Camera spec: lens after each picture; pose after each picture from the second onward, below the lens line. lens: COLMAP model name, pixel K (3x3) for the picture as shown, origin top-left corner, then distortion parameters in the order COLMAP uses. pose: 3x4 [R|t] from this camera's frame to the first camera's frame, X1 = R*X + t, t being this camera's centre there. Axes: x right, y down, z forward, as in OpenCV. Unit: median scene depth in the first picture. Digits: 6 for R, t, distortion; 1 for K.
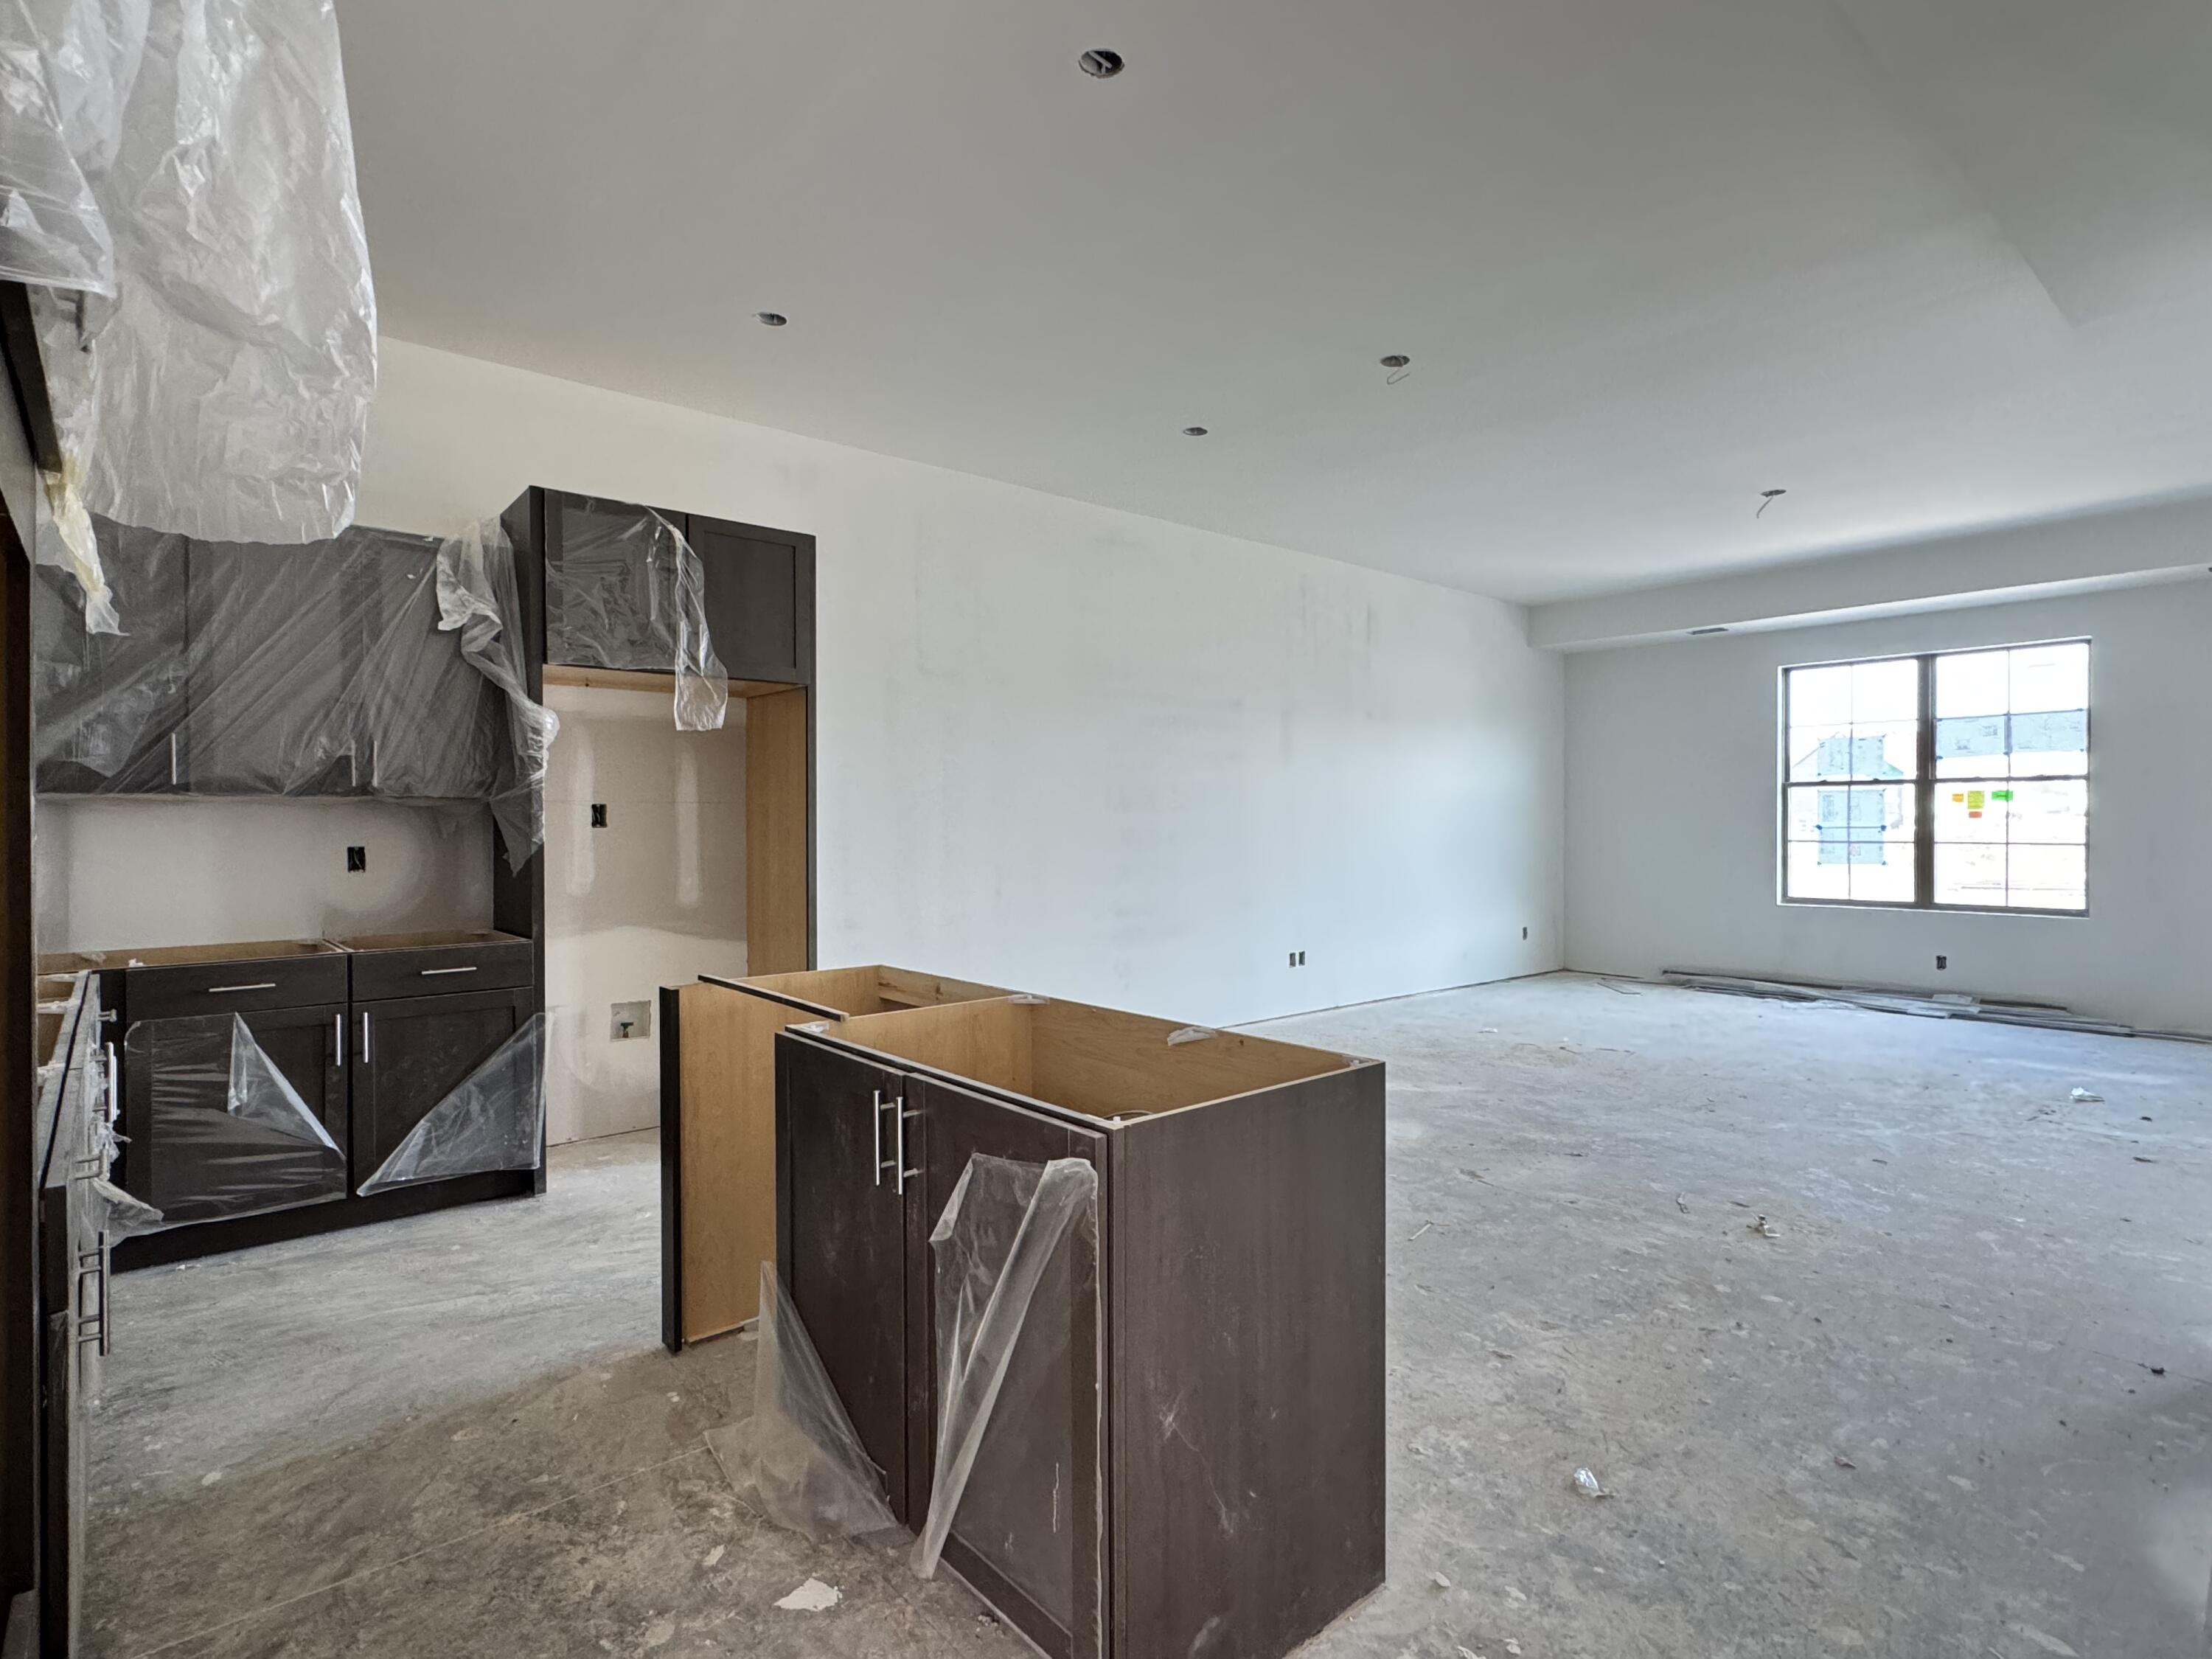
lens RADIAL K [[1135.6, 0, 1100.5], [0, 1135.6, 827.9], [0, 0, 1]] dist [-0.000597, 0.000122]
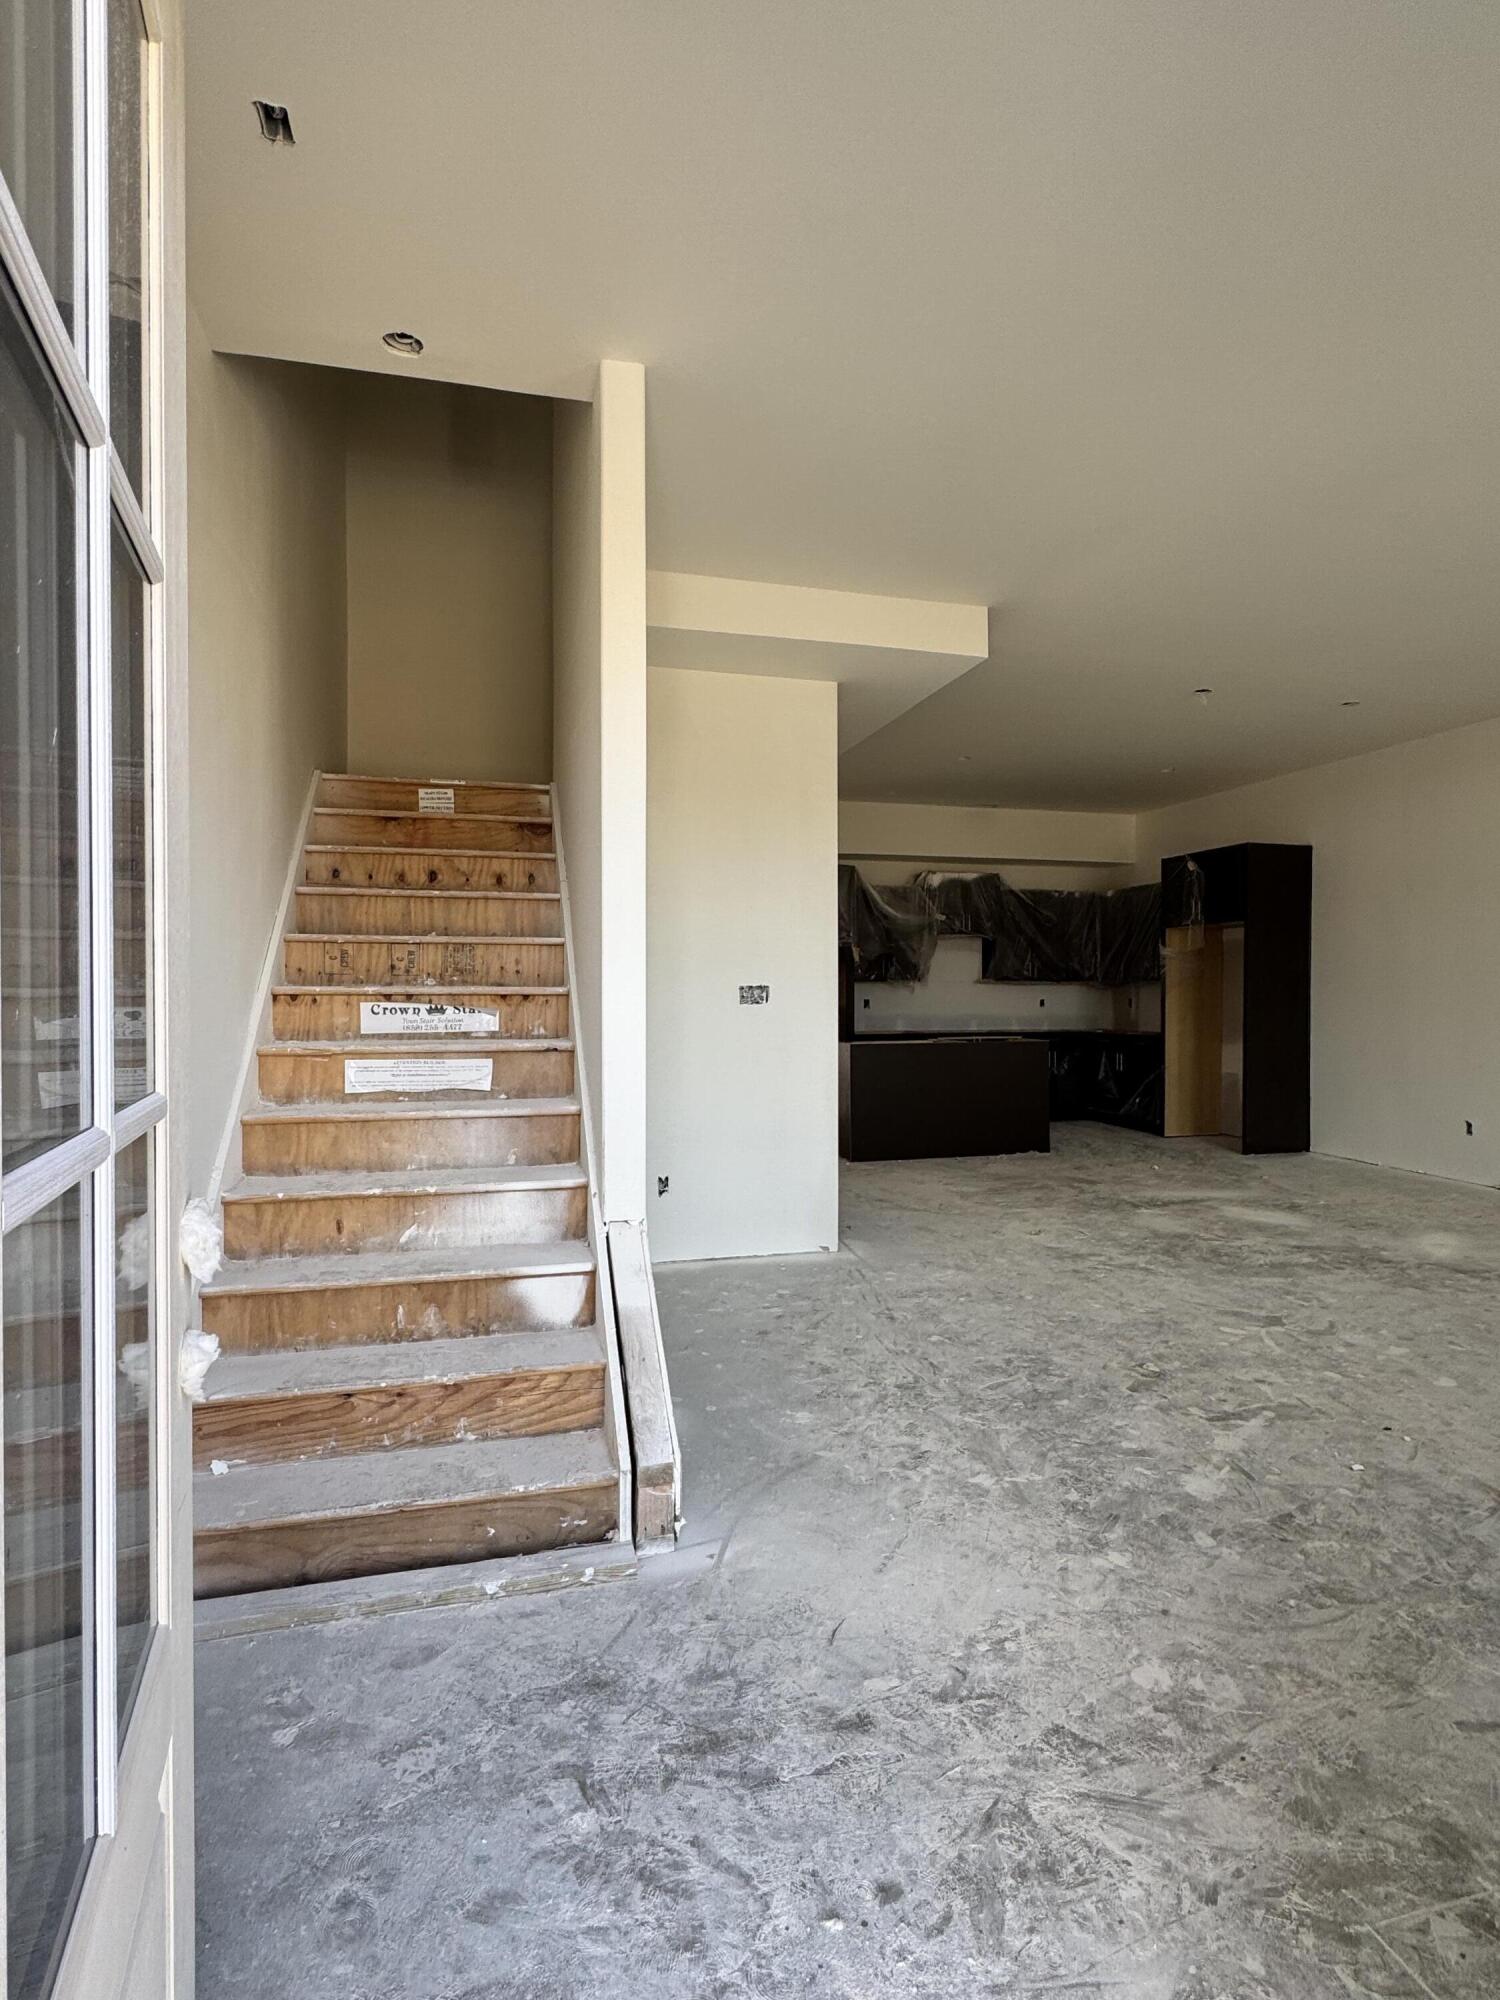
lens RADIAL K [[1026.8, 0, 754.7], [0, 1026.8, 998.1], [0, 0, 1]] dist [-0.000597, 0.000122]
pose [[-0.440369, 0.009941, -0.897762, 2.004879], [-0.005076, 0.999895, 0.013562, -0.013454], [0.897803, 0.010529, -0.440272, 1.206238]]
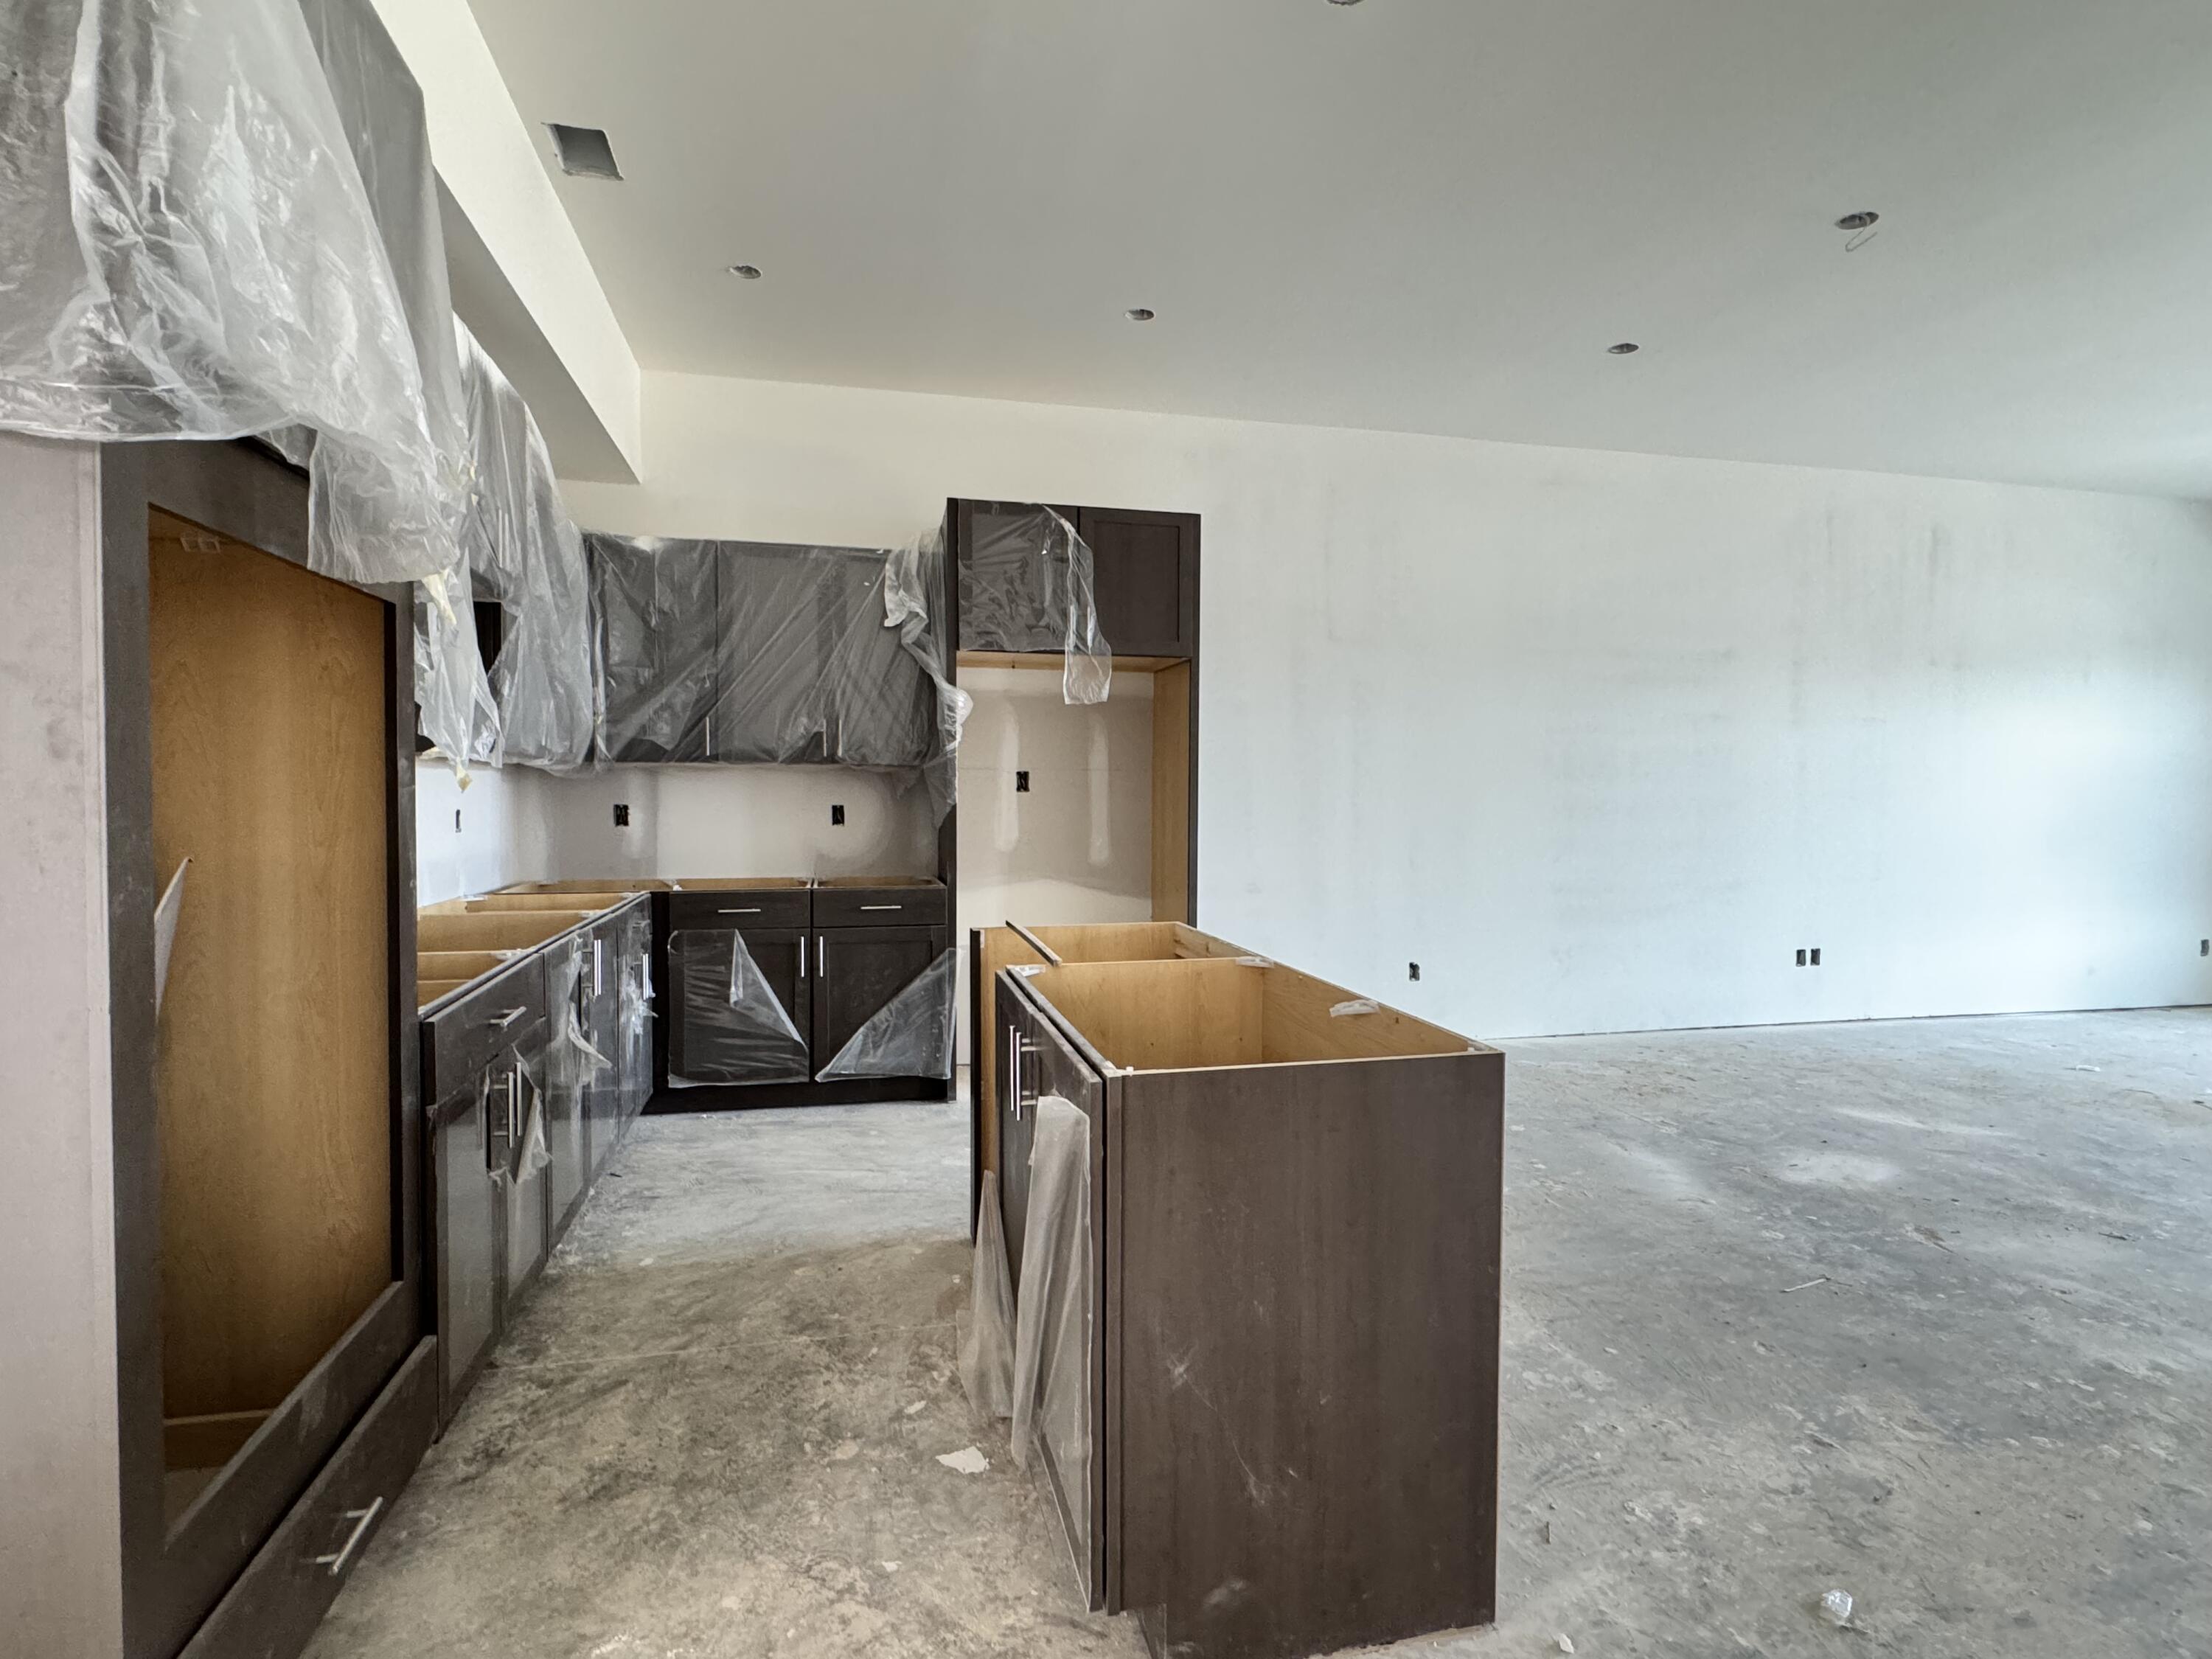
lens RADIAL K [[1135.6, 0, 1100.5], [0, 1135.6, 827.9], [0, 0, 1]] dist [-0.000597, 0.000122]
pose [[0.885959, 0.022731, -0.463206, 0.187010], [-0.010670, 0.999533, 0.028641, 0.003072], [0.463640, -0.020432, 0.885788, 0.030996]]
